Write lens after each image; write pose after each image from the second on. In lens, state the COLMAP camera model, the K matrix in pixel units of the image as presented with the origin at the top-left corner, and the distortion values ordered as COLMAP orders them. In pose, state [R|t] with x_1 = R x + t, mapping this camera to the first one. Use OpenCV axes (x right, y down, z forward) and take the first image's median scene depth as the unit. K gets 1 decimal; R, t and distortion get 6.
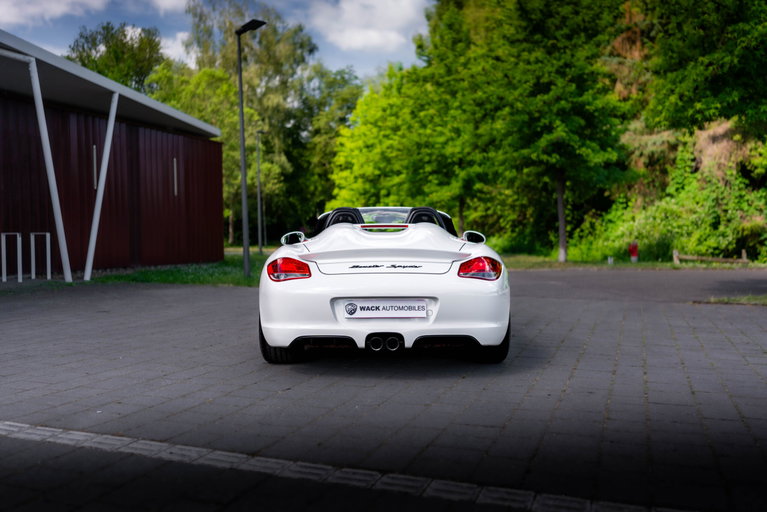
lens RADIAL K [[714.8, 0, 383.5], [0, 714.8, 256.0], [0, 0, 1]] dist [-0.015828, -0.015055]
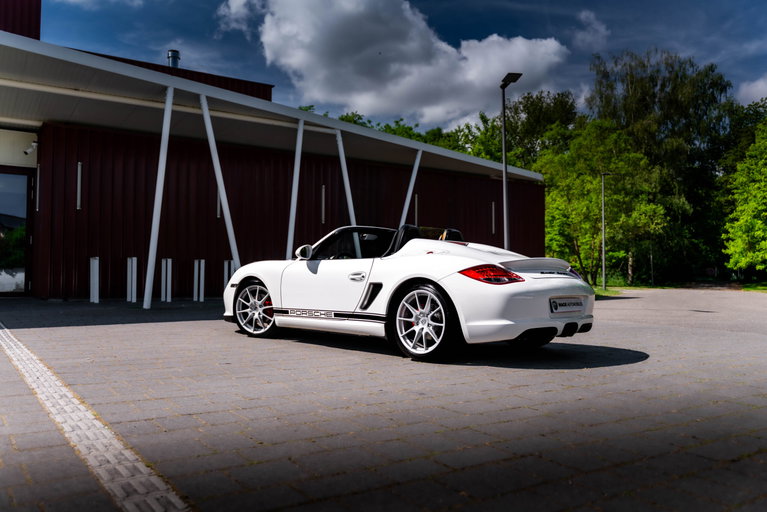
lens RADIAL K [[653.0, 0, 383.5], [0, 653.0, 256.0], [0, 0, 1]] dist [0.005205, 0.004314]
pose [[0.806893, -0.008356, -0.590638, 0.133572], [-0.029070, 0.998127, -0.053834, 0.009193], [0.589982, 0.060608, 0.805139, 0.033779]]
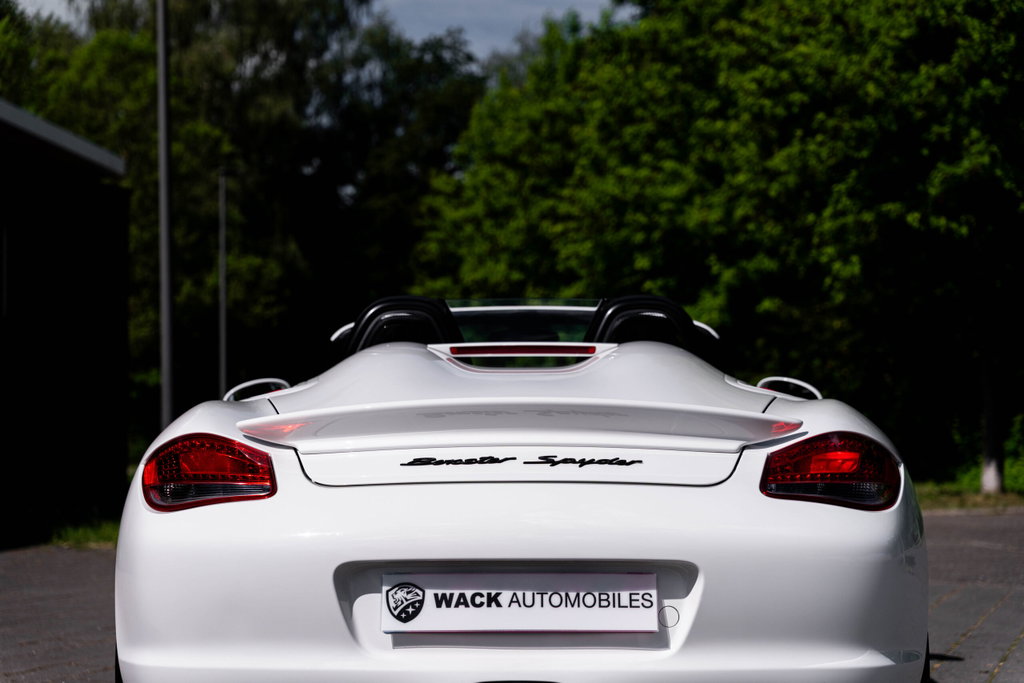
lens RADIAL K [[1689.9, 0, 512.0], [0, 1689.9, 341.5], [0, 0, 1]] dist [0.050931, 0.022500]
pose [[0.999907, 0.002286, -0.013426, 0.001521], [-0.003428, 0.996317, -0.085681, 0.004579], [0.013180, 0.085719, 0.996232, 0.050238]]
